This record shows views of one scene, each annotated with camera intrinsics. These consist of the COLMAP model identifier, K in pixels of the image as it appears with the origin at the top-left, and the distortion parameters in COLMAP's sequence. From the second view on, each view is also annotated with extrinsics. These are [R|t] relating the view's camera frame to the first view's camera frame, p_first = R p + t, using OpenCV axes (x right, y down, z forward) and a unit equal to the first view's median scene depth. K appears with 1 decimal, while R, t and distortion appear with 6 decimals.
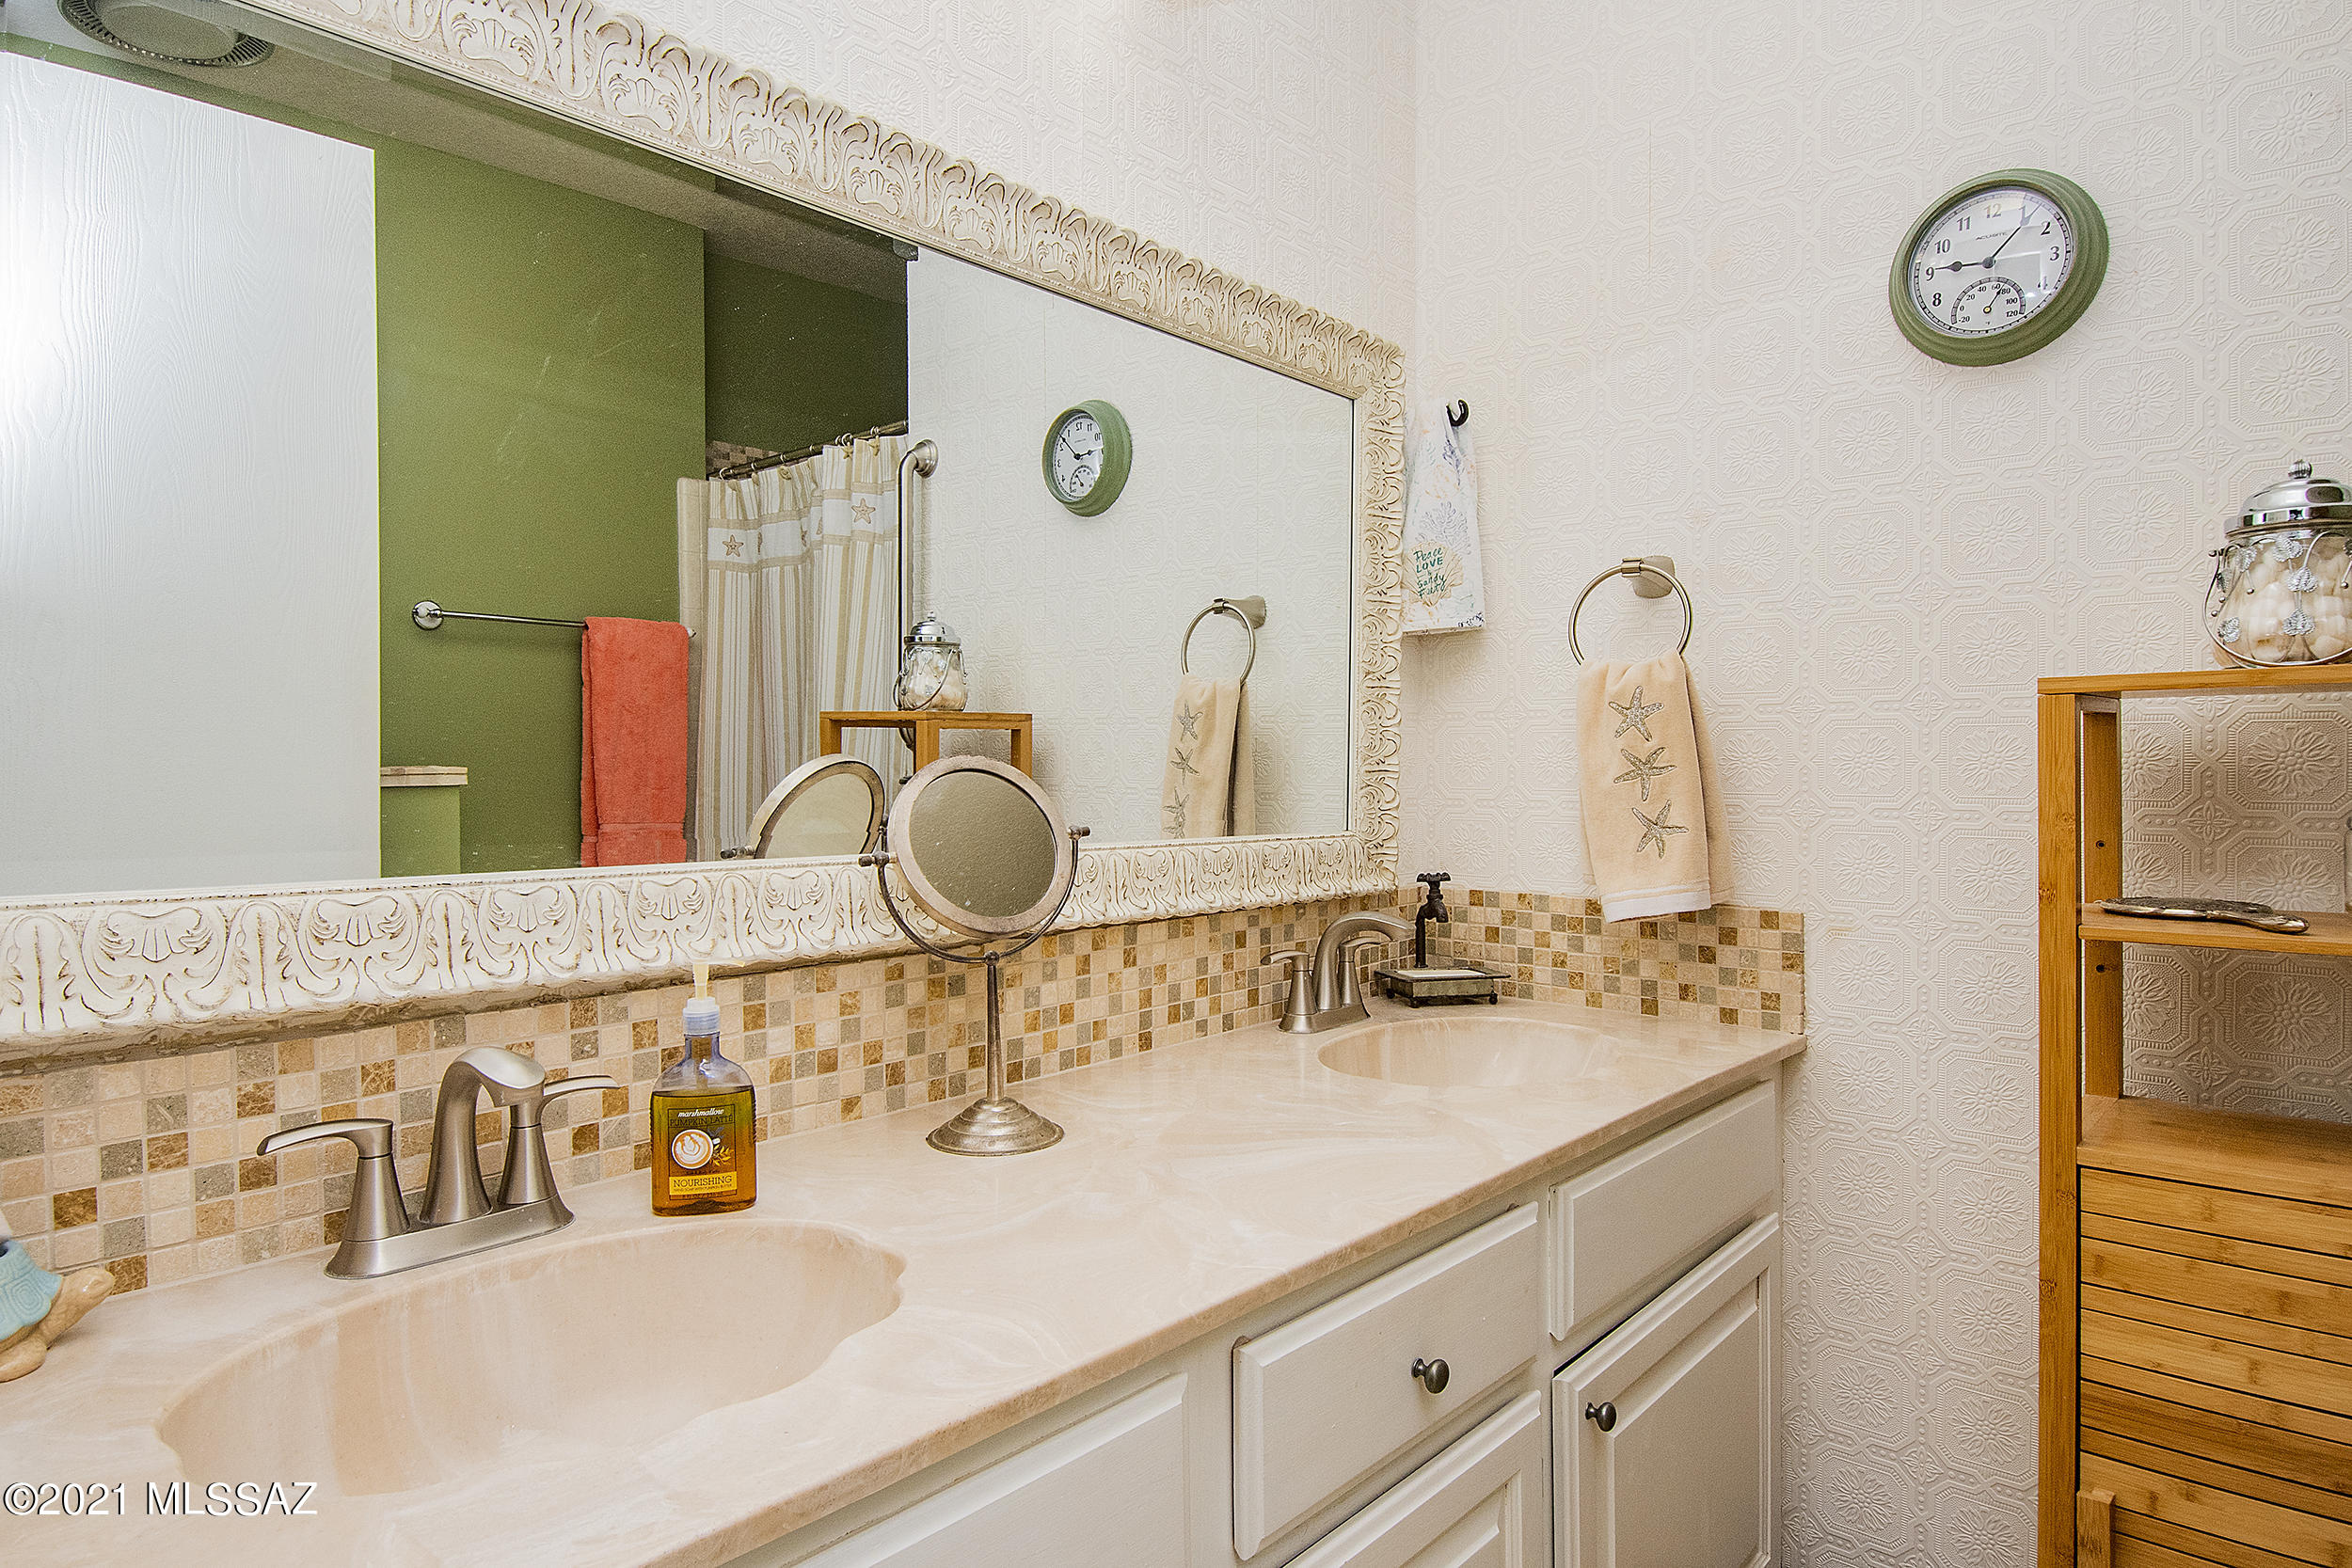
lens RADIAL K [[1307.8, 0, 1182.7], [0, 1307.8, 809.6], [0, 0, 1]] dist [-0.010927, -0.001688]
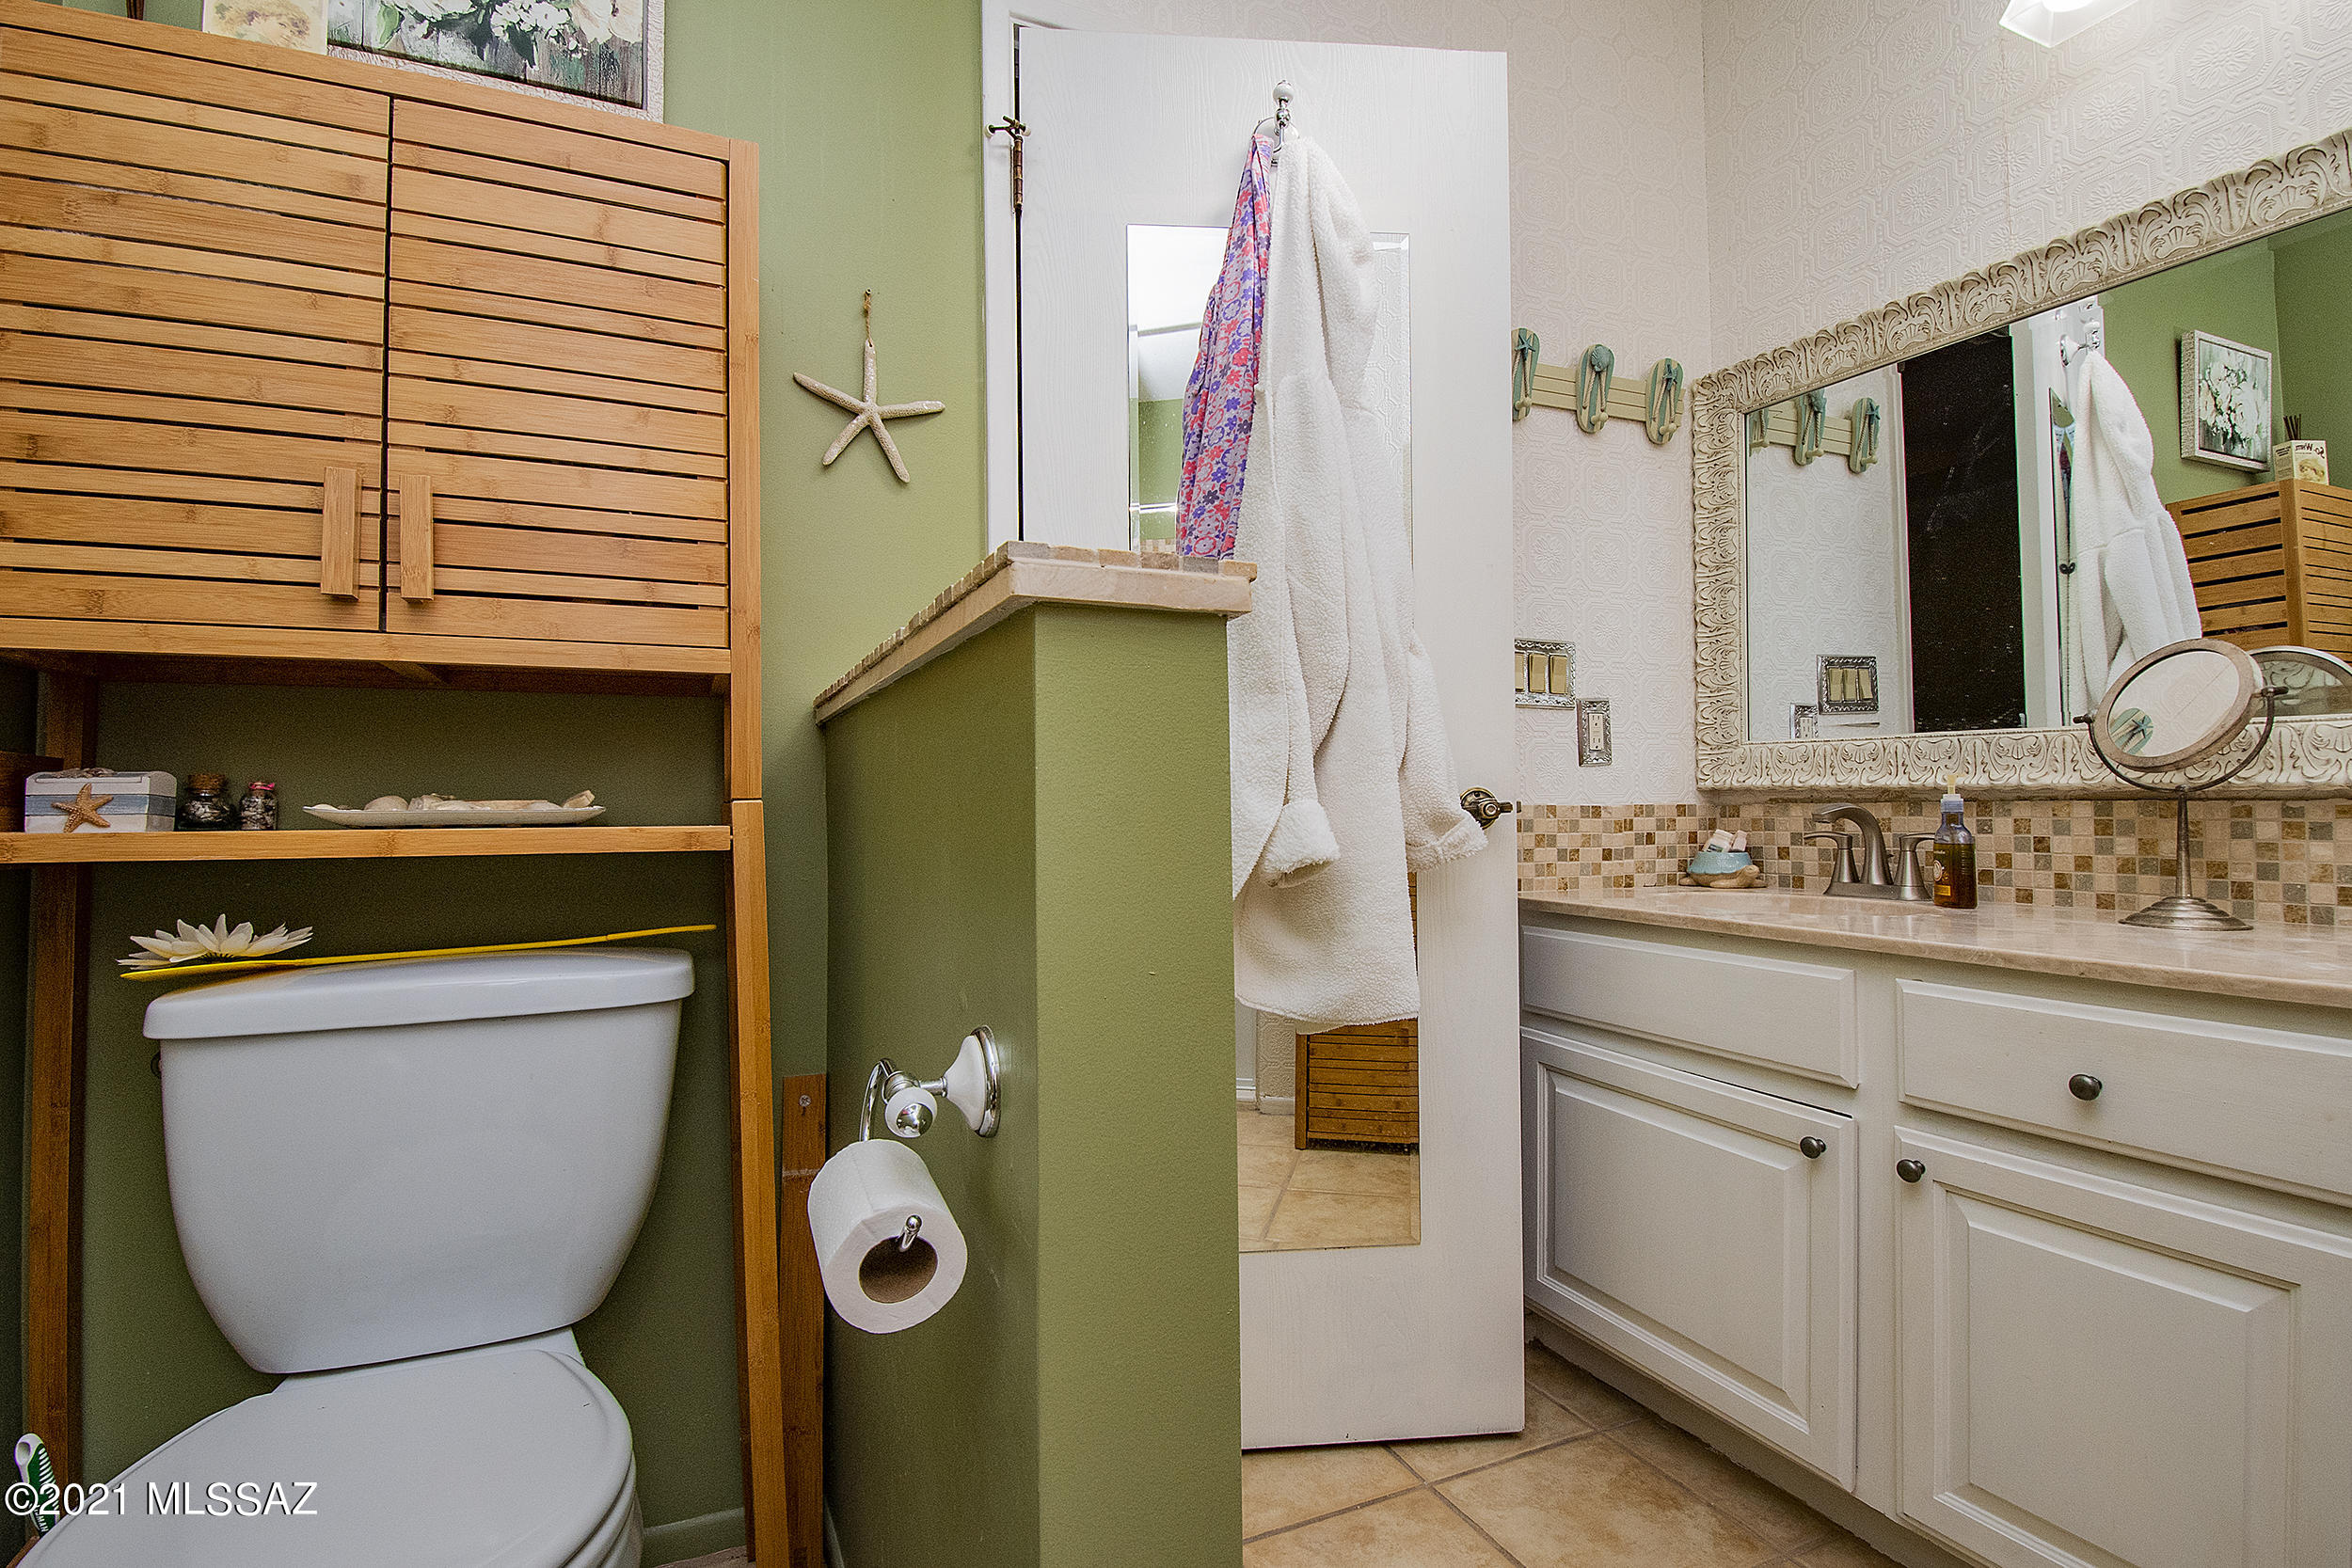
lens RADIAL K [[1063.8, 0, 1178.5], [0, 1063.8, 805.4], [0, 0, 1]] dist [0.002269, -0.019242]
pose [[-0.371243, 0.022886, -0.928254, 1.324397], [-0.005541, 0.999624, 0.026861, 0.113374], [0.928519, 0.015116, -0.370976, 0.478558]]
